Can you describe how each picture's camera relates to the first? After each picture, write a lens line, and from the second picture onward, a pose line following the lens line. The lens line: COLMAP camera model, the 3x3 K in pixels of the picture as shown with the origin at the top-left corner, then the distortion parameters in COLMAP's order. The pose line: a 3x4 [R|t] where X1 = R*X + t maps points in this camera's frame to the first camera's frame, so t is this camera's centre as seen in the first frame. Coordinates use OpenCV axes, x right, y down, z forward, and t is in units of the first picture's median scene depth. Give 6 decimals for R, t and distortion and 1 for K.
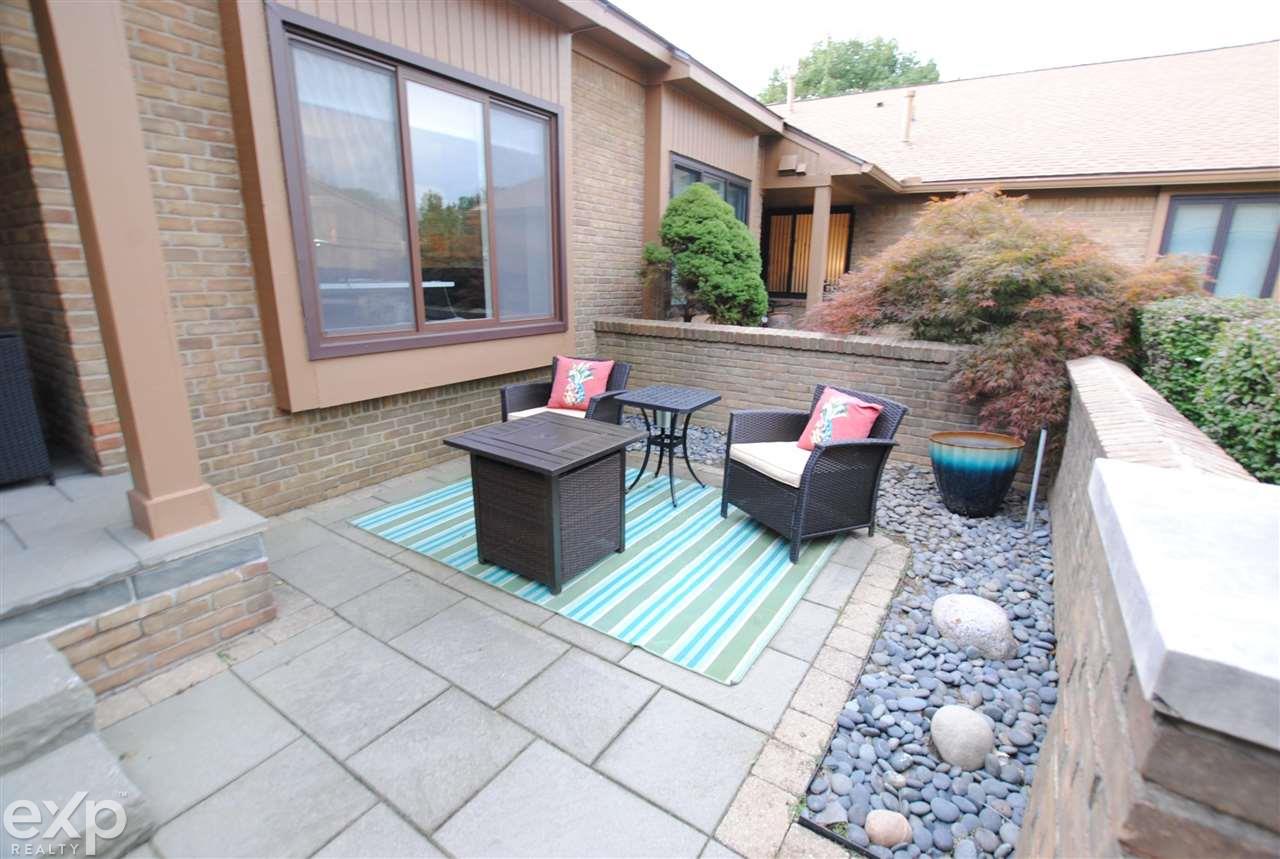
lens RADIAL K [[563.9, 0, 658.6], [0, 563.9, 424.4], [0, 0, 1]] dist [-0.033288, 0.000742]
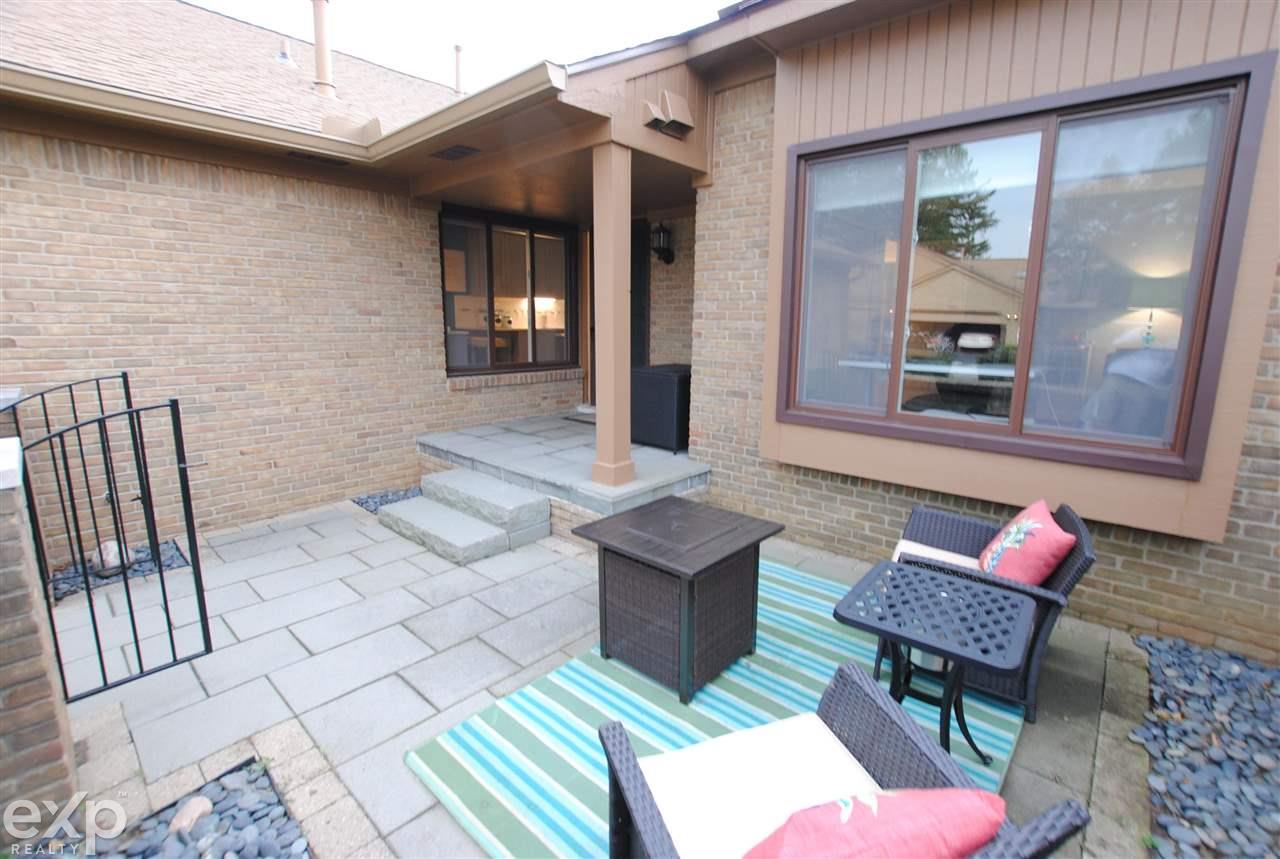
lens RADIAL K [[563.9, 0, 658.6], [0, 563.9, 424.4], [0, 0, 1]] dist [-0.033288, 0.000742]
pose [[-0.146486, 0.151909, -0.977479, 0.683475], [-0.277152, 0.942260, 0.187970, -0.297619], [0.949594, 0.298445, -0.095926, 0.969219]]
